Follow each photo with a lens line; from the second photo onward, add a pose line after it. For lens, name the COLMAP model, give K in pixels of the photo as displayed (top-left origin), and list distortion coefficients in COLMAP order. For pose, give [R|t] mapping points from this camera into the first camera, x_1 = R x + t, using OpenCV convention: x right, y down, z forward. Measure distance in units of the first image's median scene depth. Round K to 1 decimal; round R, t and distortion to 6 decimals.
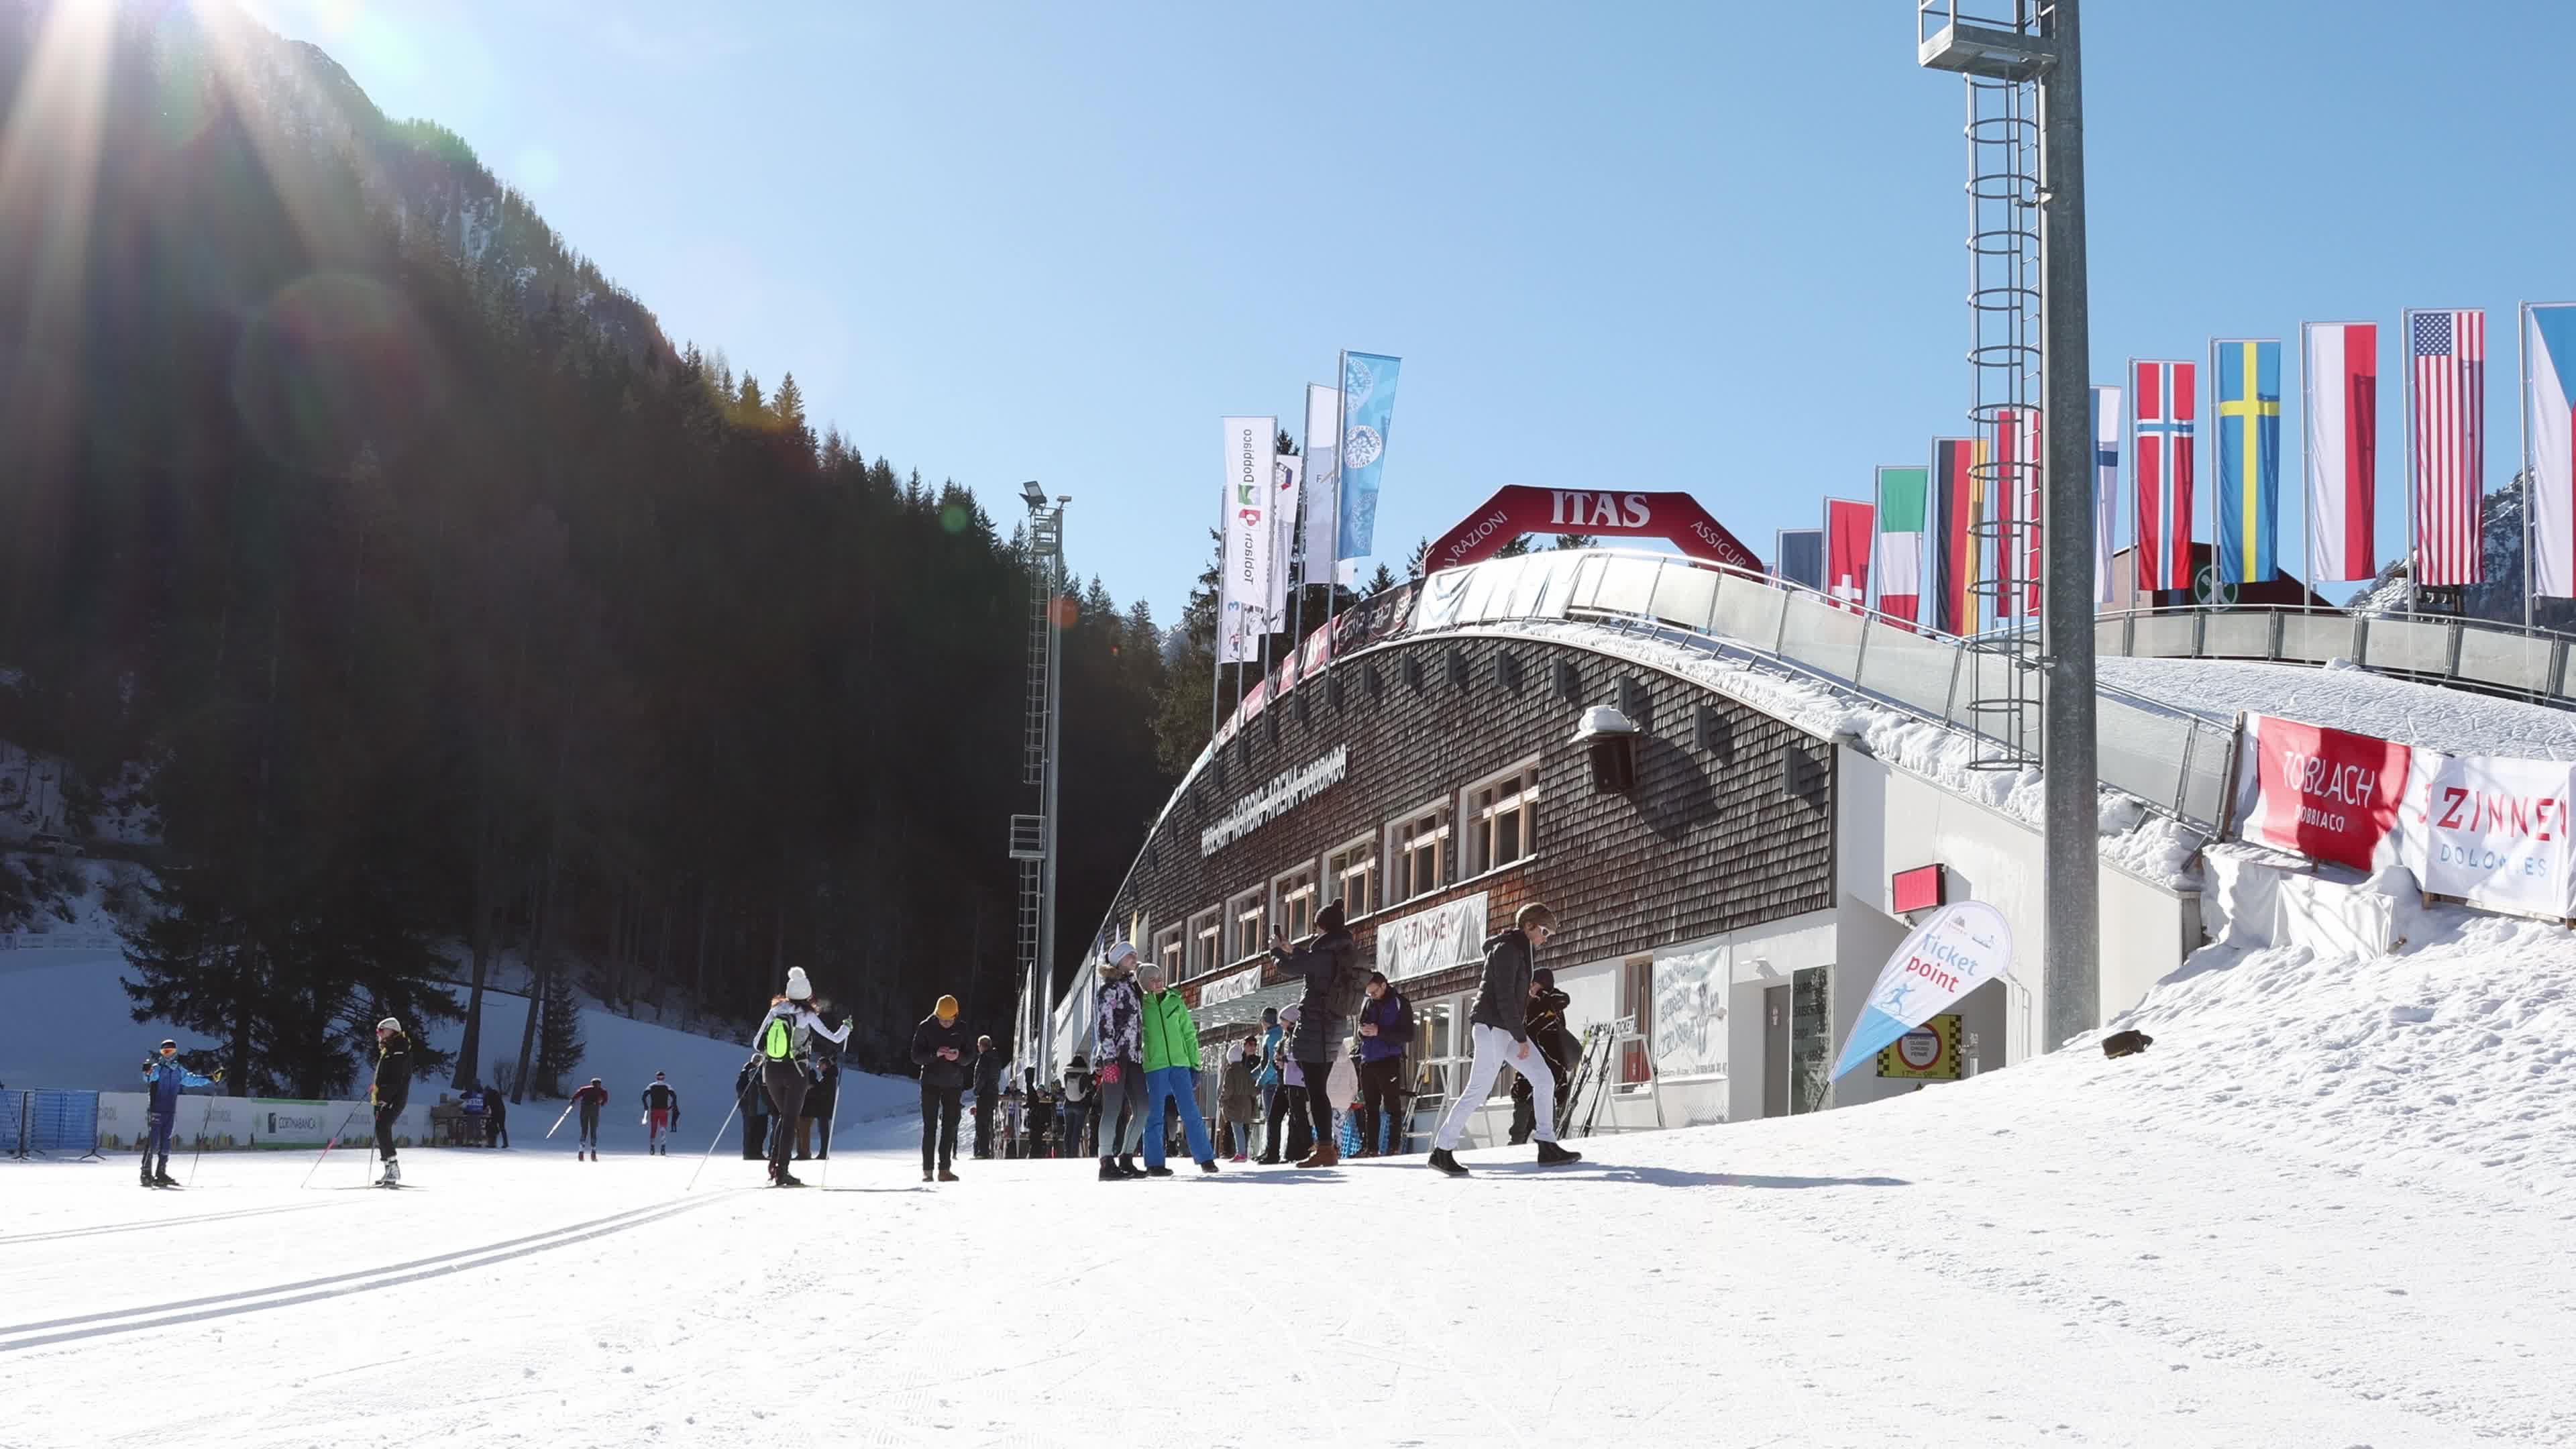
lens RADIAL K [[3085.1, 0, 1323.3], [0, 3085.1, 786.3], [0, 0, 1]] dist [-0.203704, 0.286279]
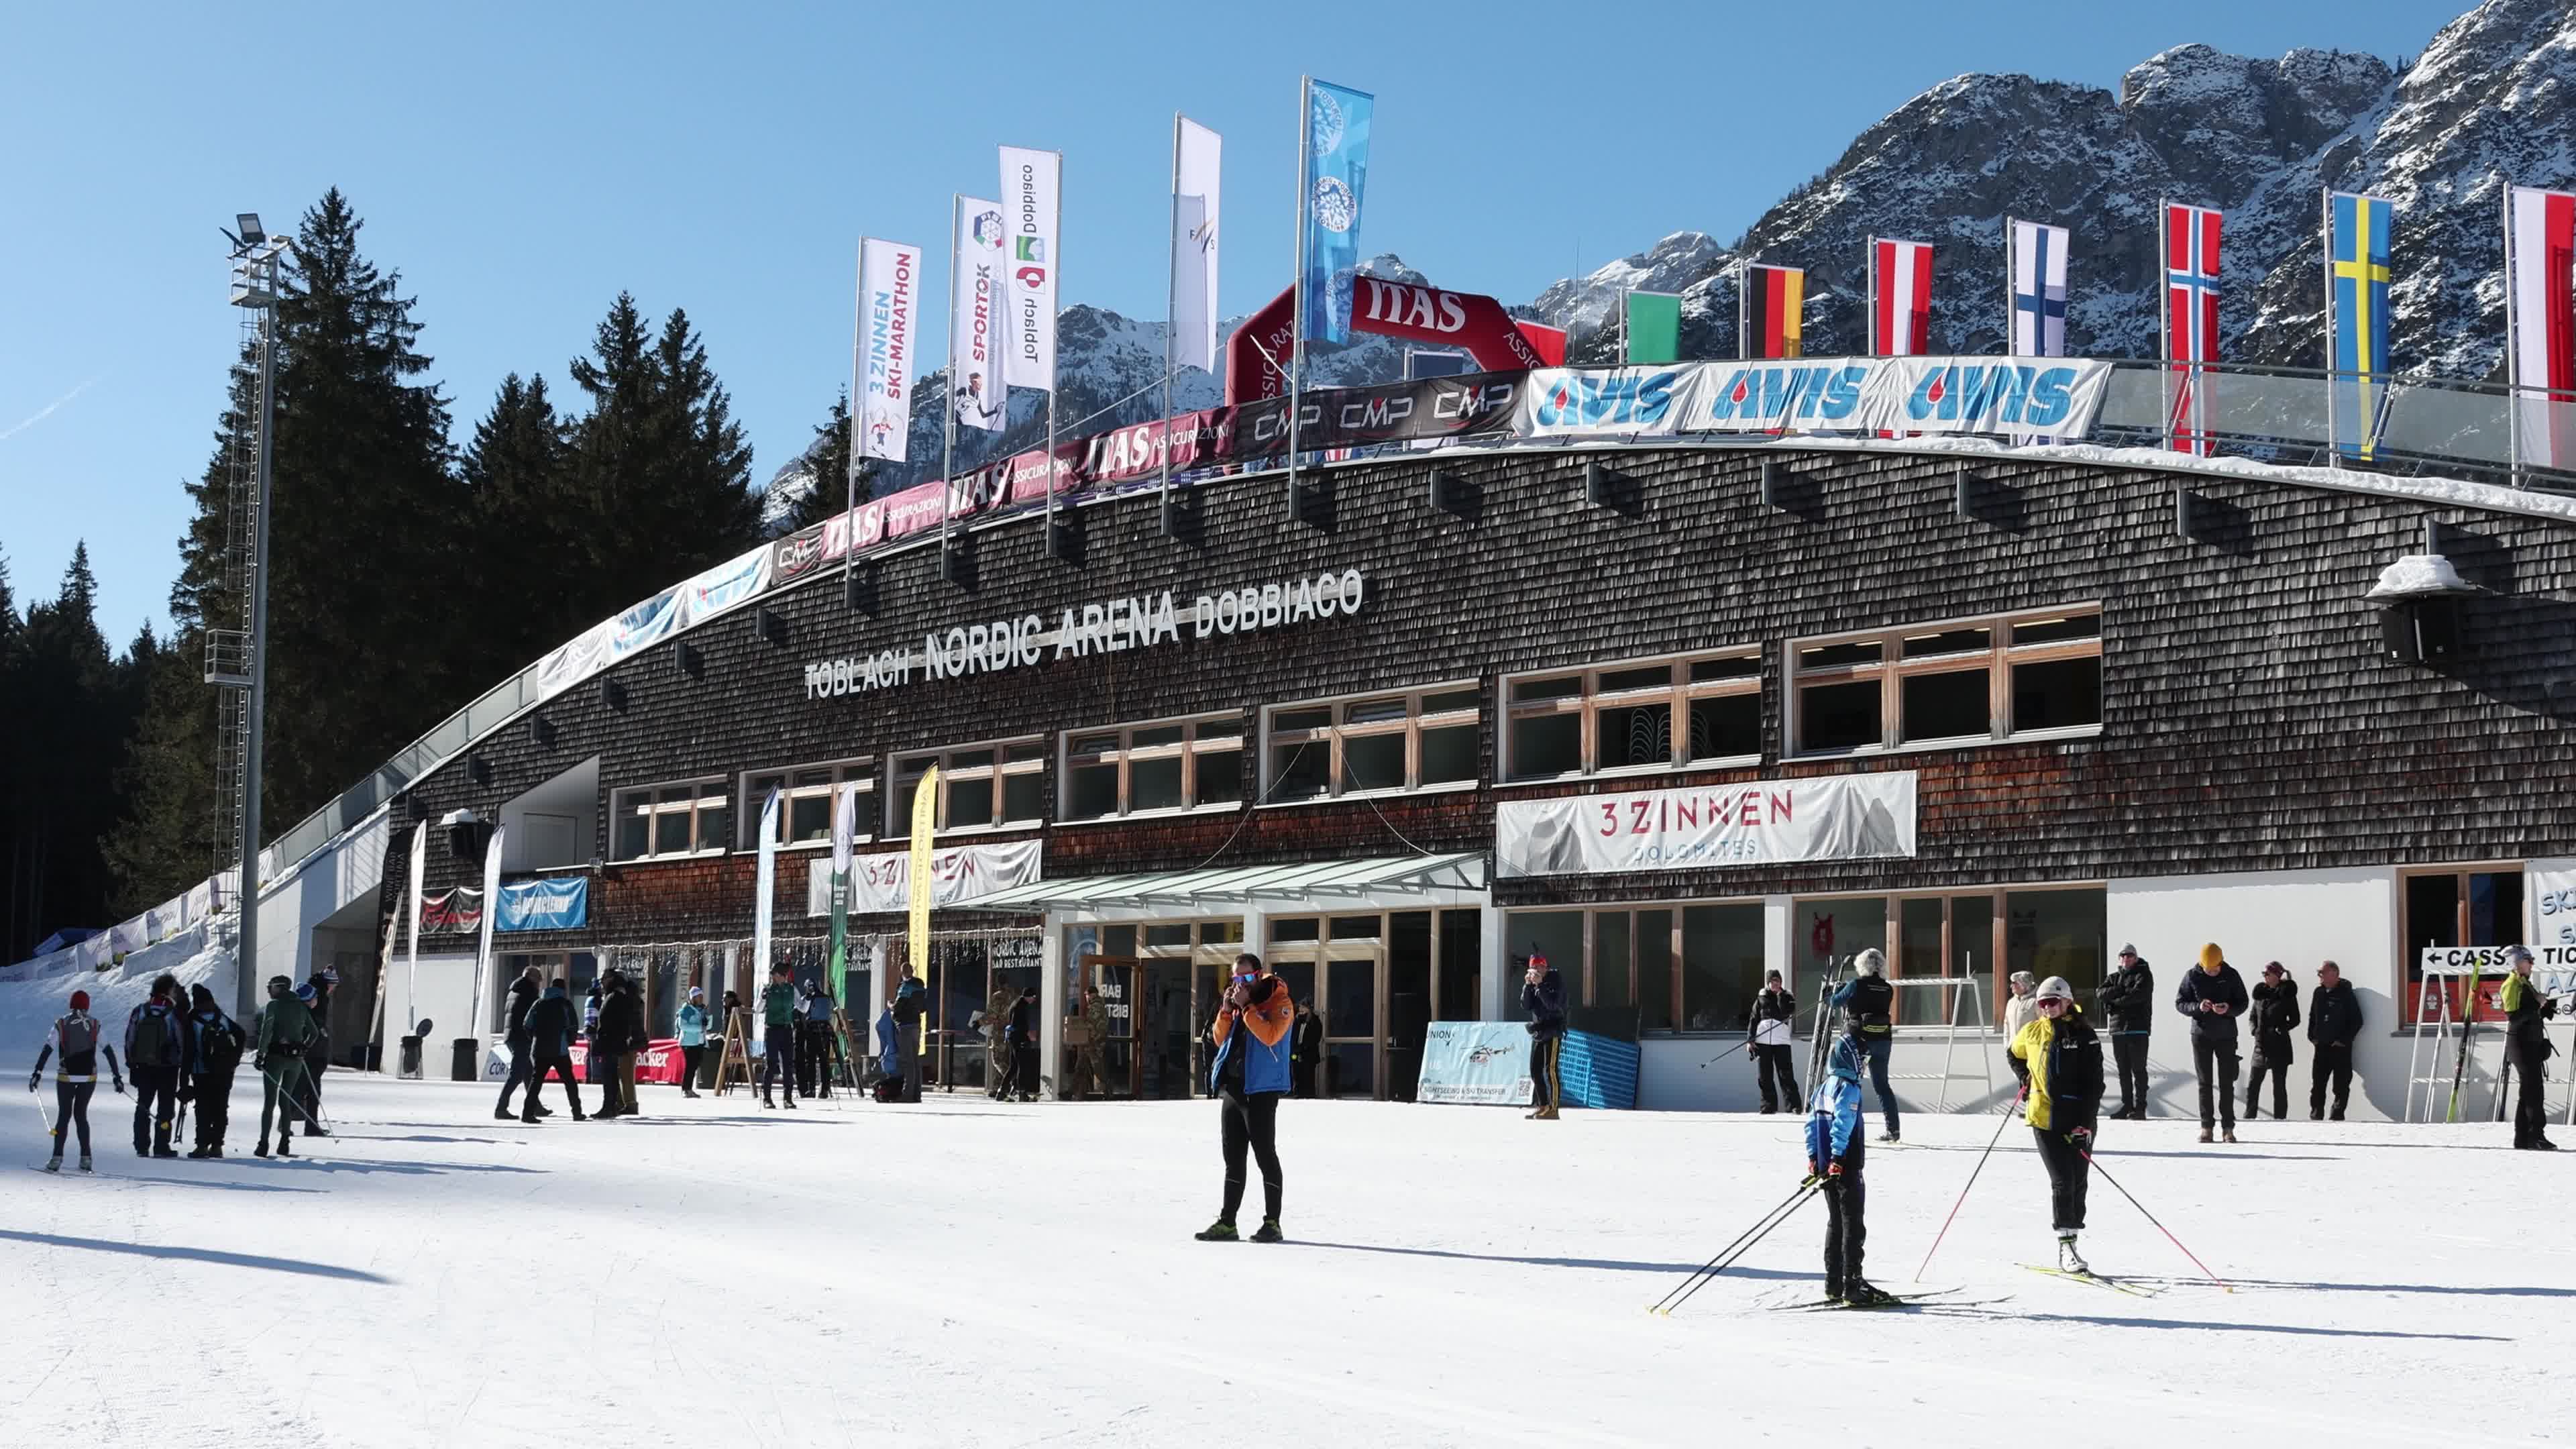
lens RADIAL K [[3085.1, 0, 1323.3], [0, 3085.1, 786.3], [0, 0, 1]] dist [-0.203704, 0.286279]
pose [[0.880652, 0.025043, 0.473102, -0.553579], [-0.047839, 0.998198, 0.036211, 0.020129], [-0.471342, -0.054522, 0.880263, 0.445683]]
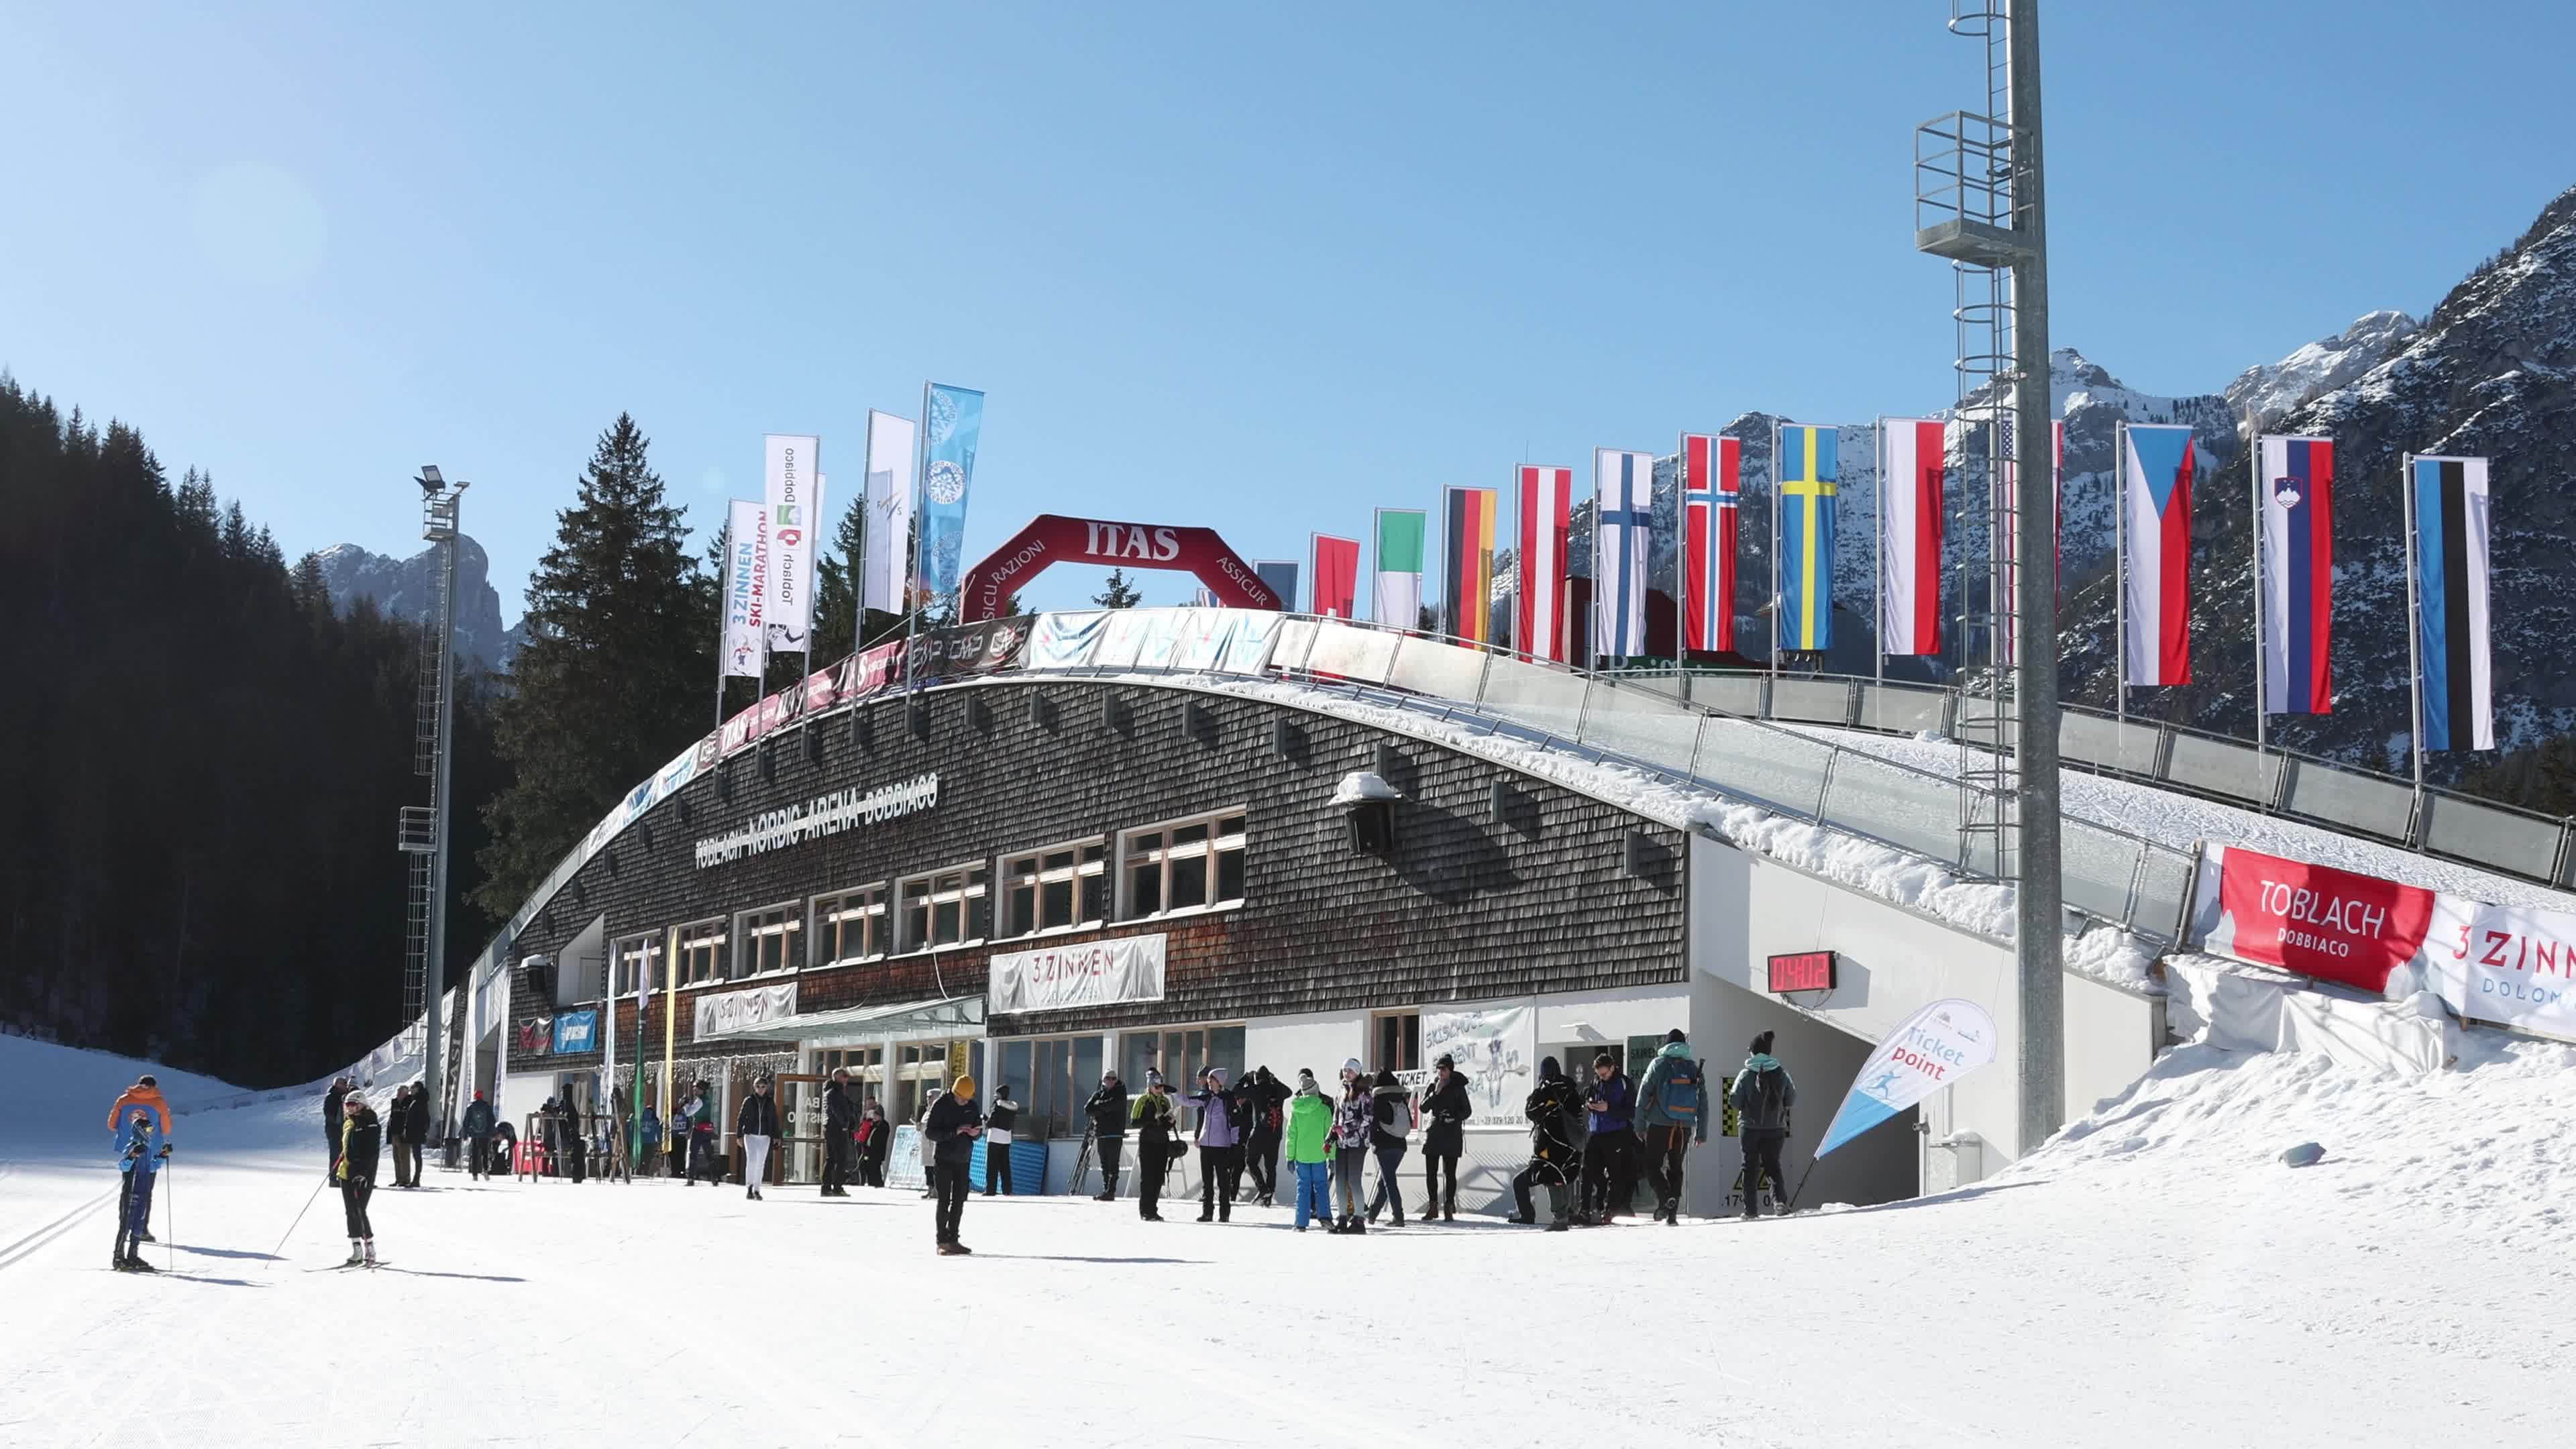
lens RADIAL K [[3085.1, 0, 1323.3], [0, 3085.1, 786.3], [0, 0, 1]] dist [-0.203704, 0.286279]
pose [[0.961212, 0.022057, 0.274929, -0.219582], [-0.025018, 0.999661, 0.007271, -0.029402], [-0.274675, -0.013867, 0.961437, -0.015266]]
